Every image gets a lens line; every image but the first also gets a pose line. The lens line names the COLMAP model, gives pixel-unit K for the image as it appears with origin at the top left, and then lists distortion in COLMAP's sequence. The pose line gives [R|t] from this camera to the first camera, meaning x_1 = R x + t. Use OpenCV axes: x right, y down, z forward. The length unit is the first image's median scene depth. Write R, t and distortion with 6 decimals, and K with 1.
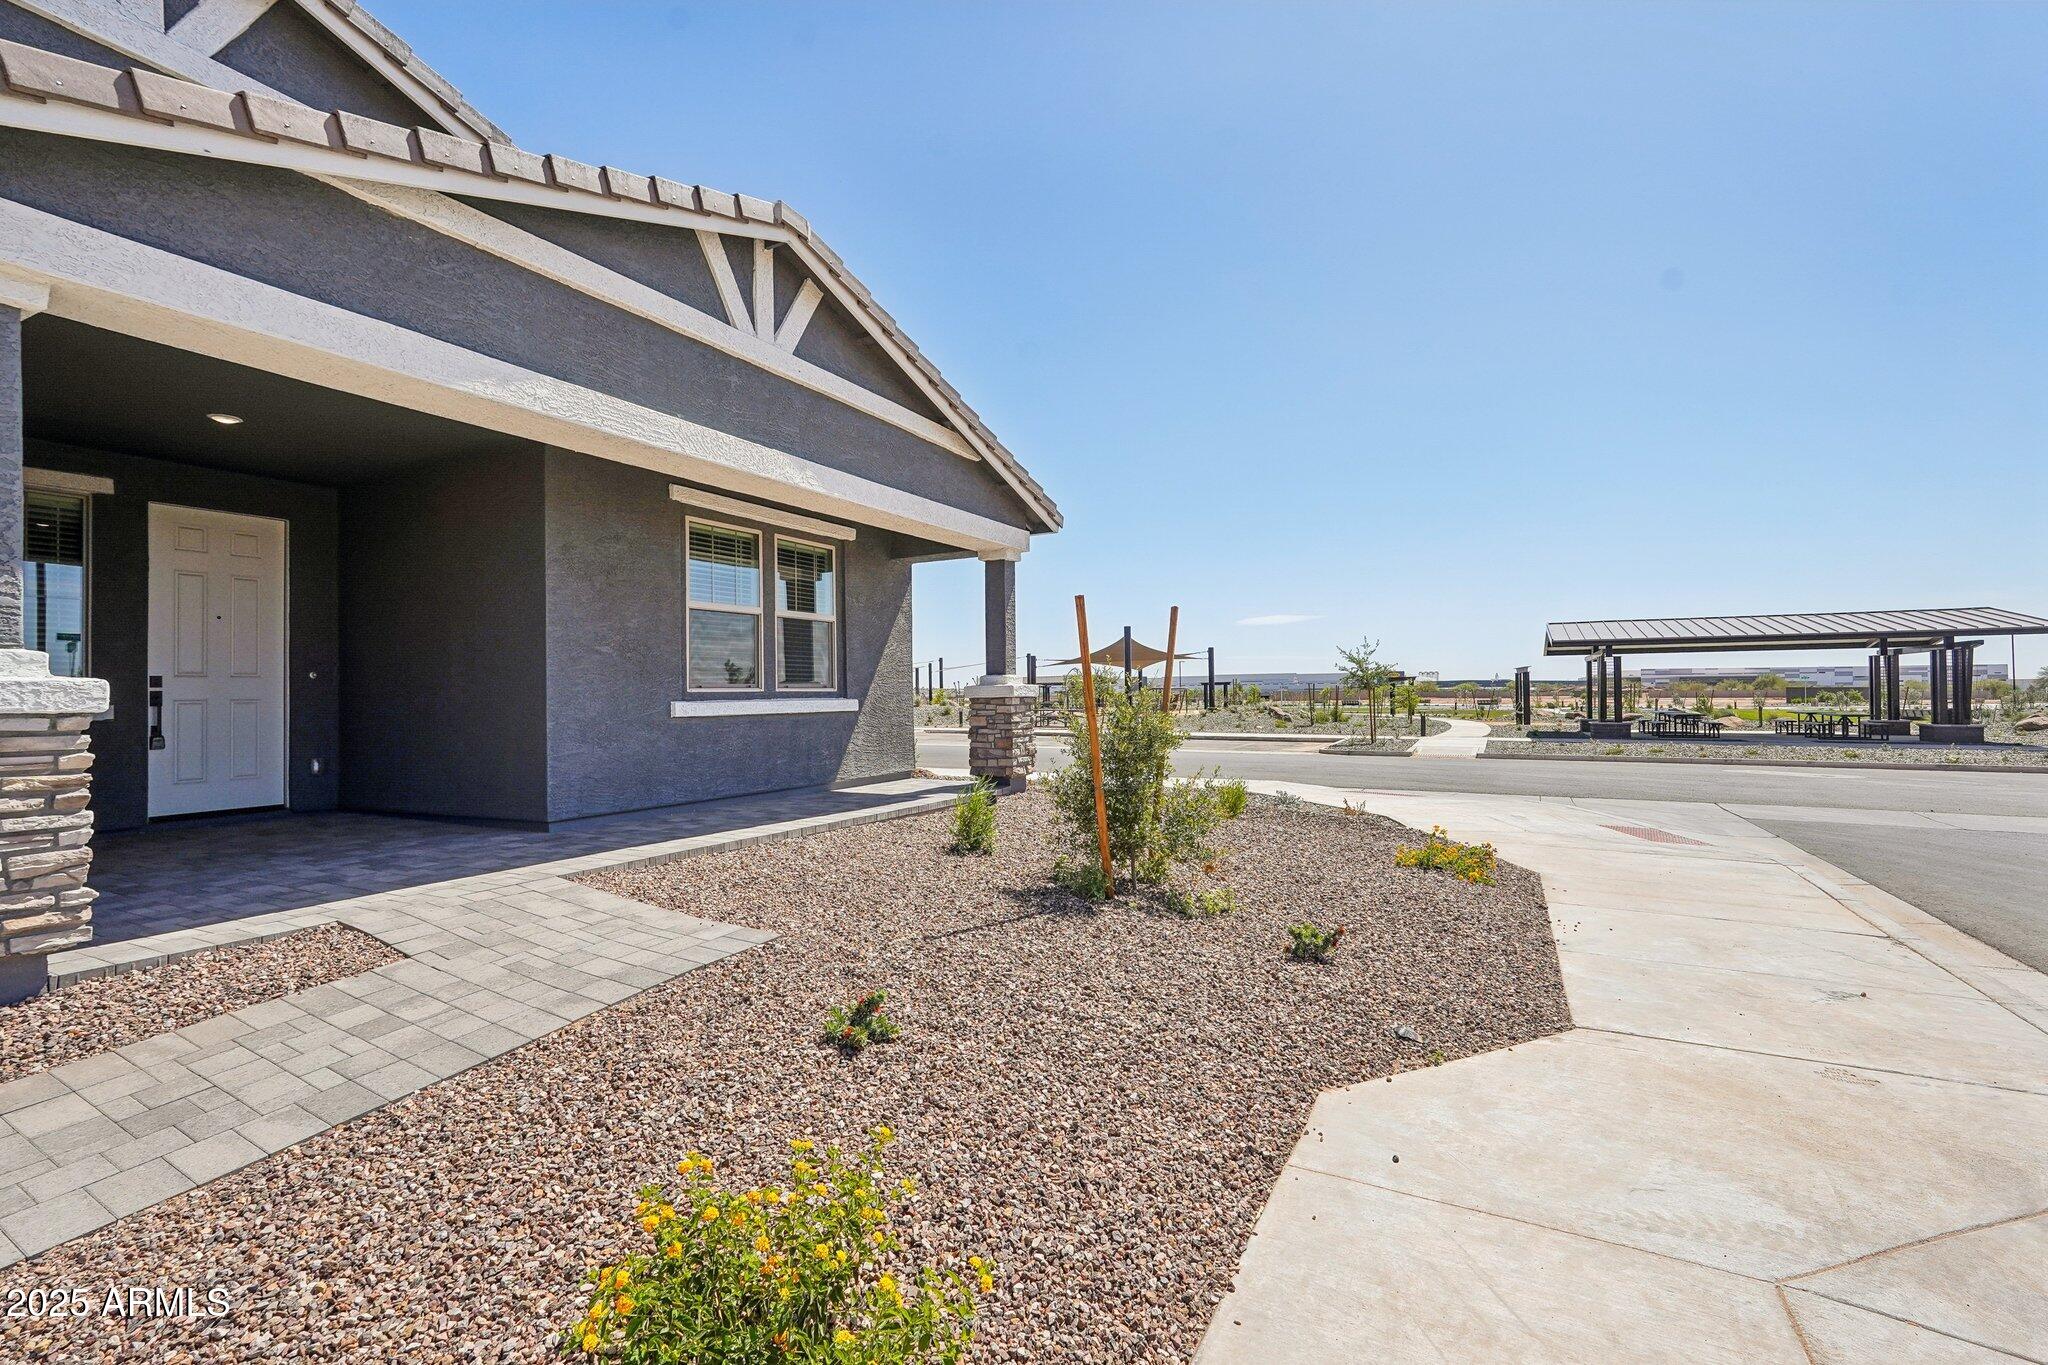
lens RADIAL K [[920.0, 0, 1019.3], [0, 920.0, 673.2], [0, 0, 1]] dist [-0.005385, 0.005516]
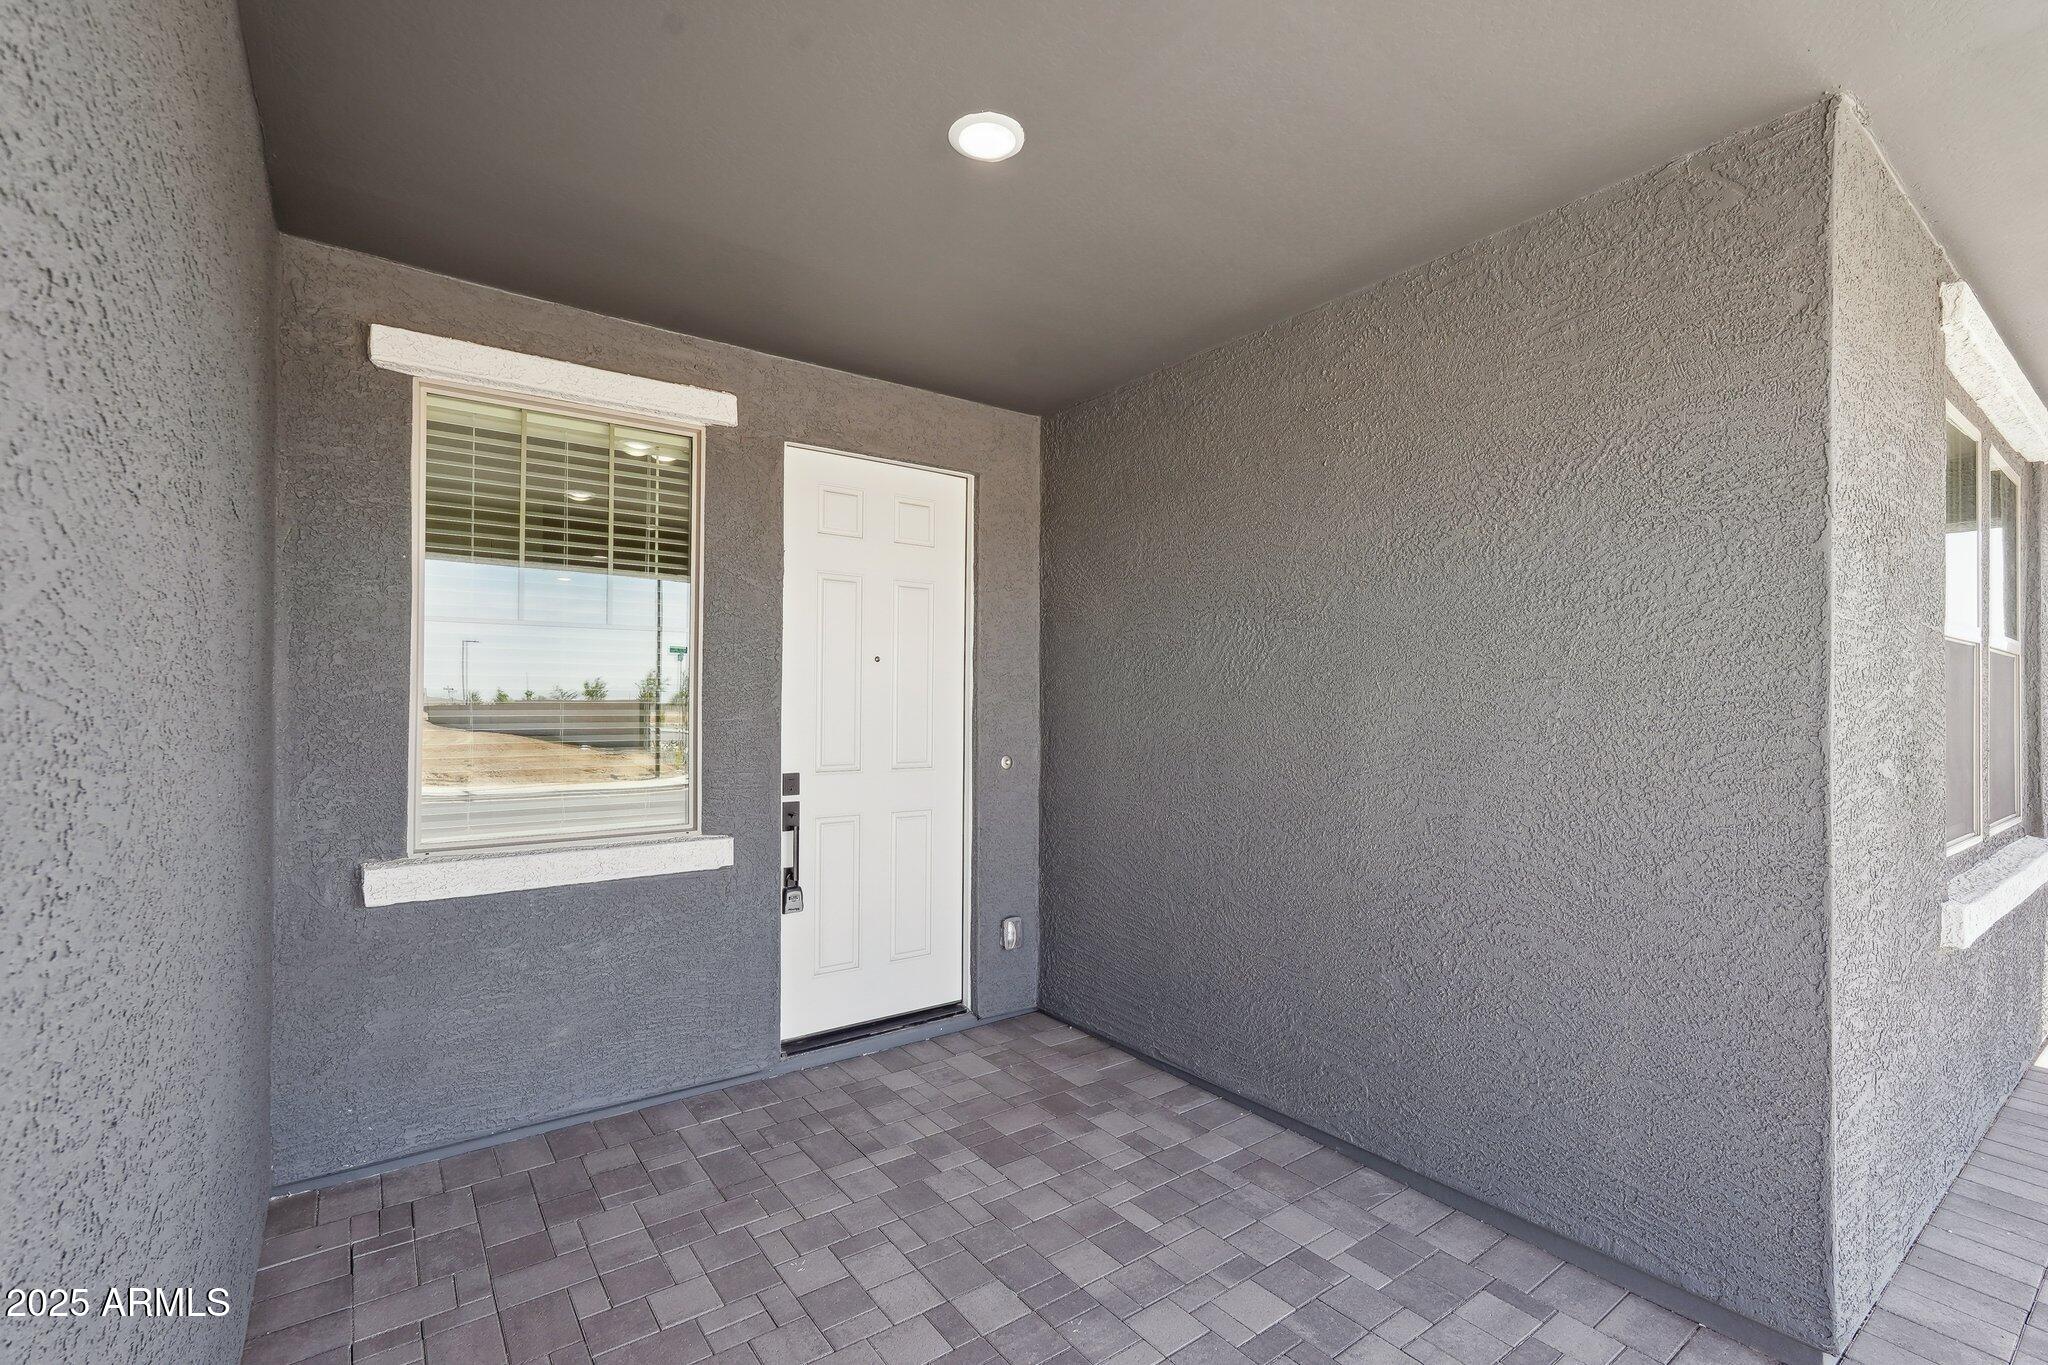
lens RADIAL K [[920.0, 0, 1028.6], [0, 920.0, 693.3], [0, 0, 1]] dist [-0.005385, 0.005516]
pose [[0.901795, 0.023179, -0.431541, -0.569060], [-0.014814, 0.999632, 0.022734, -0.055389], [0.431909, -0.014109, 0.901807, 0.562983]]
